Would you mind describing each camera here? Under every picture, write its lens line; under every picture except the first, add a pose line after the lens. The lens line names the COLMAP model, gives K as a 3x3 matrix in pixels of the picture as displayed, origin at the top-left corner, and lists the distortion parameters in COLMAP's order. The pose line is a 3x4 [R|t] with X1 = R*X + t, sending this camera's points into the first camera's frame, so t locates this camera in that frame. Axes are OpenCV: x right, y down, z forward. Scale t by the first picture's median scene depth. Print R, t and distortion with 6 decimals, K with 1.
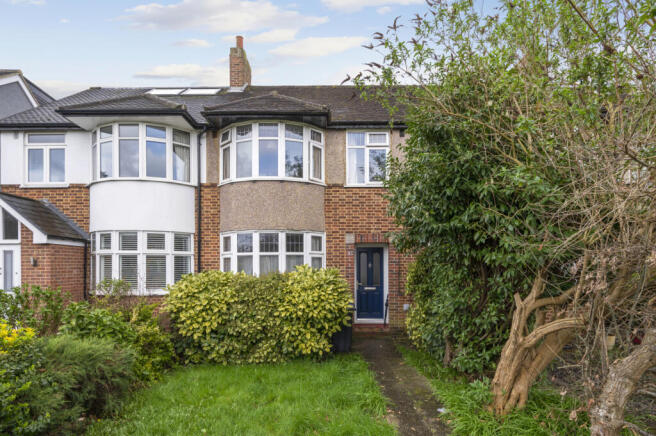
lens RADIAL K [[304.2, 0, 327.1], [0, 304.2, 218.7], [0, 0, 1]] dist [-0.003934, -0.000096]
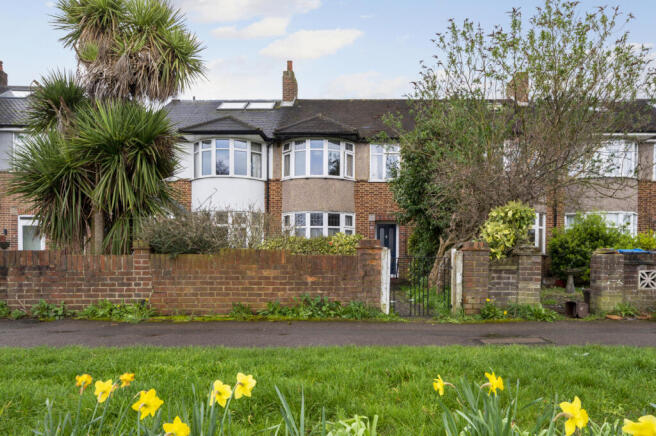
lens RADIAL K [[304.2, 0, 327.6], [0, 304.2, 213.1], [0, 0, 1]] dist [-0.003934, -0.000096]
pose [[0.994317, 0.010020, -0.105990, 0.018071], [-0.007638, 0.999710, 0.022851, 0.012160], [0.106188, -0.021912, 0.994105, -0.447581]]
